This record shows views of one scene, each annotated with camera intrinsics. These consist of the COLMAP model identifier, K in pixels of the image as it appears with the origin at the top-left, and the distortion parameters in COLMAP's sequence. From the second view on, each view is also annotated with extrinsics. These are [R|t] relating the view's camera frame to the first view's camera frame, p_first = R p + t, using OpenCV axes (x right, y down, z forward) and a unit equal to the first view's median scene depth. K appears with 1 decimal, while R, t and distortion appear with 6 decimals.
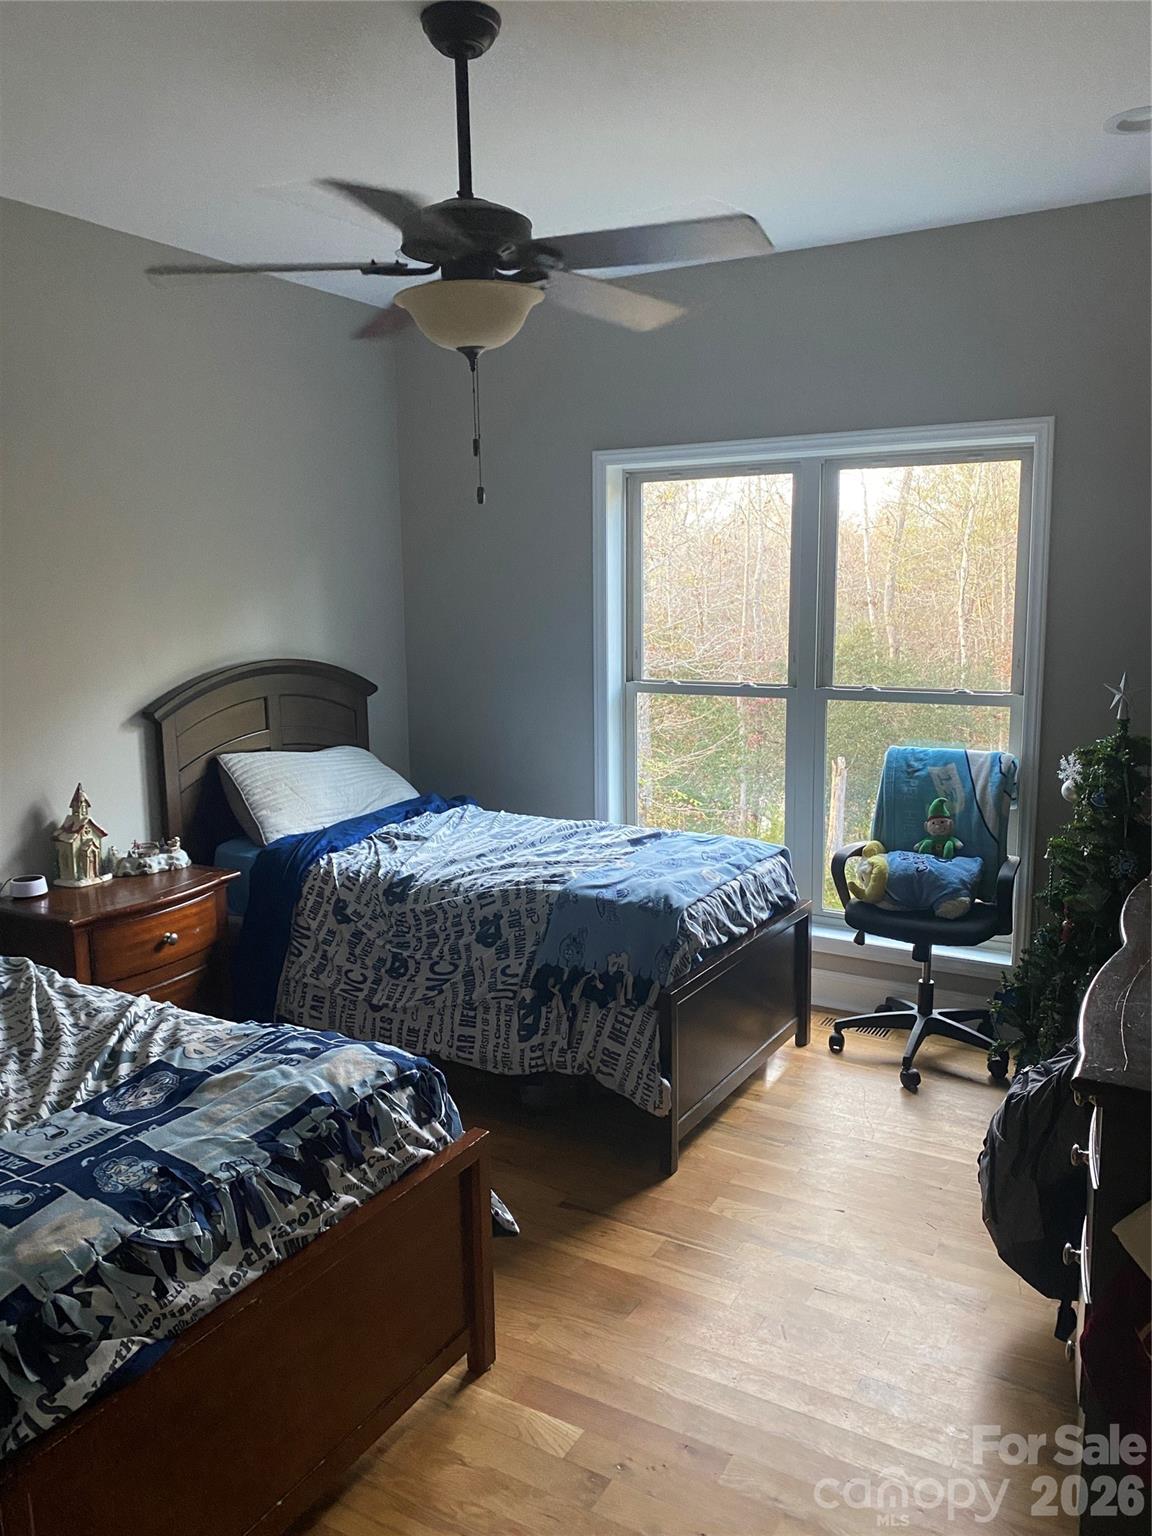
lens RADIAL K [[1177.9, 0, 578.3], [0, 1177.9, 767.6], [0, 0, 1]] dist [0.015681, -0.017290]
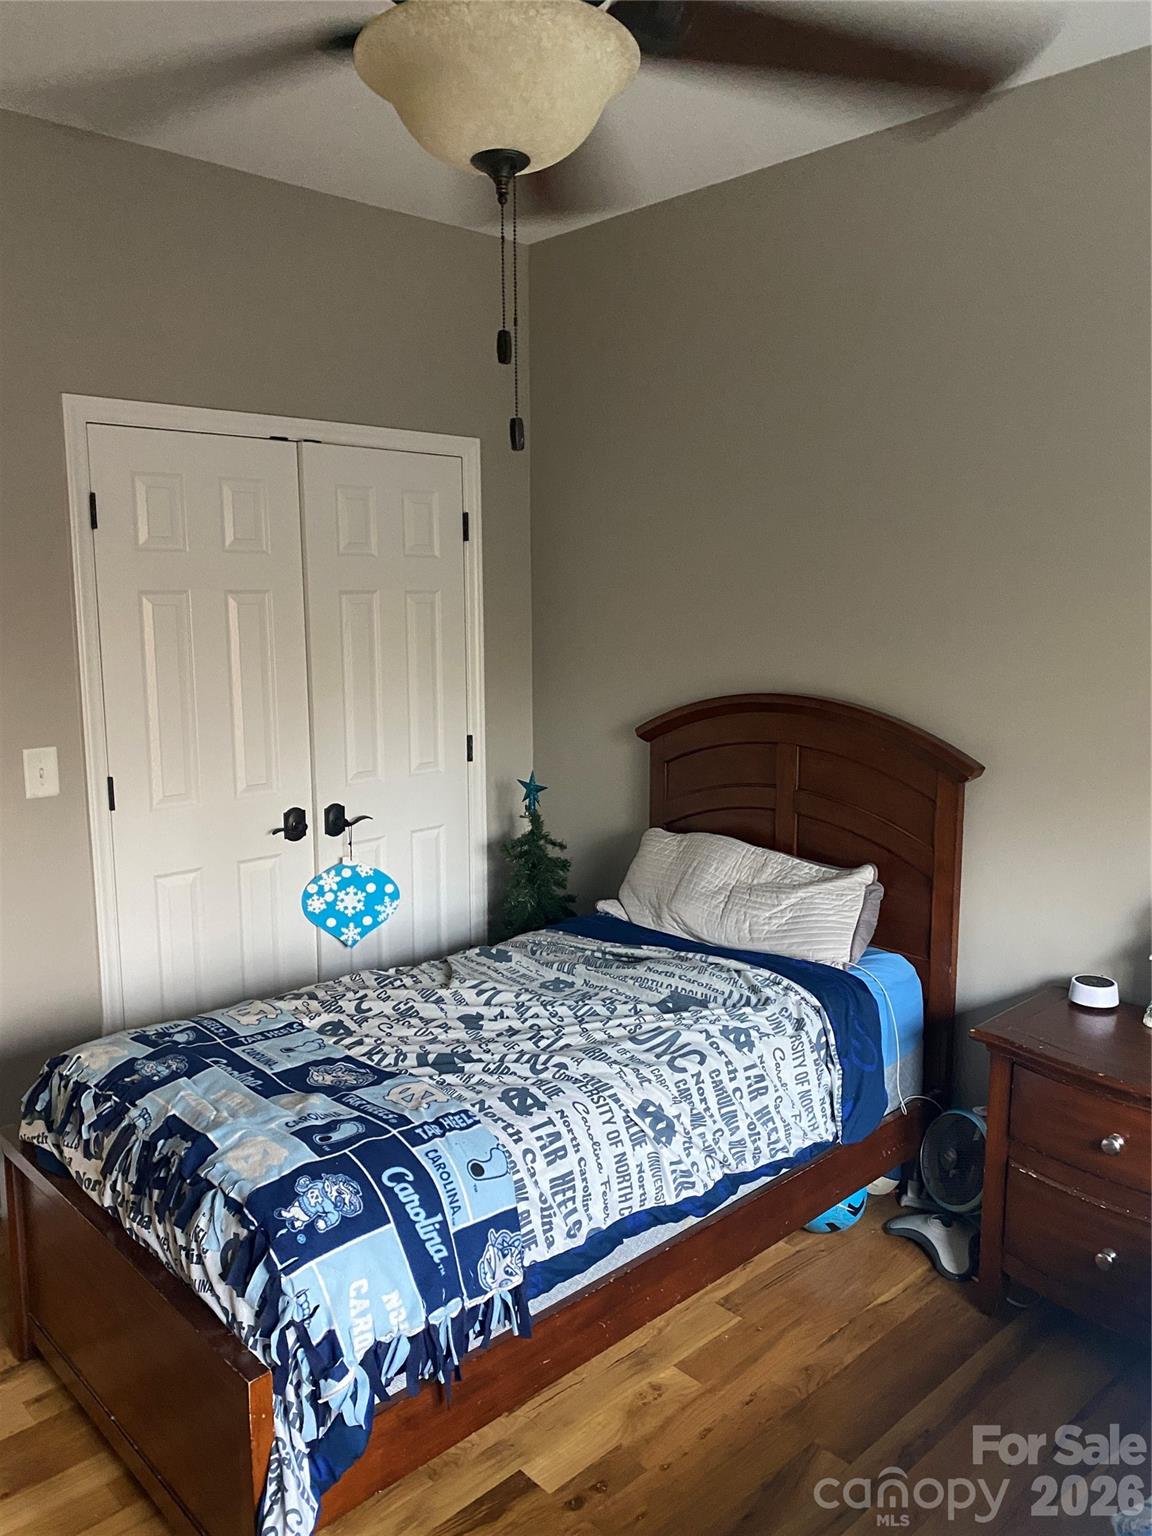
lens RADIAL K [[1177.9, 0, 576.5], [0, 1177.9, 767.0], [0, 0, 1]] dist [0.015681, -0.017290]
pose [[-0.286809, 0.159856, -0.944557, 0.446010], [-0.148025, 0.966743, 0.208557, -0.206606], [0.946483, 0.199634, -0.253608, 1.219043]]
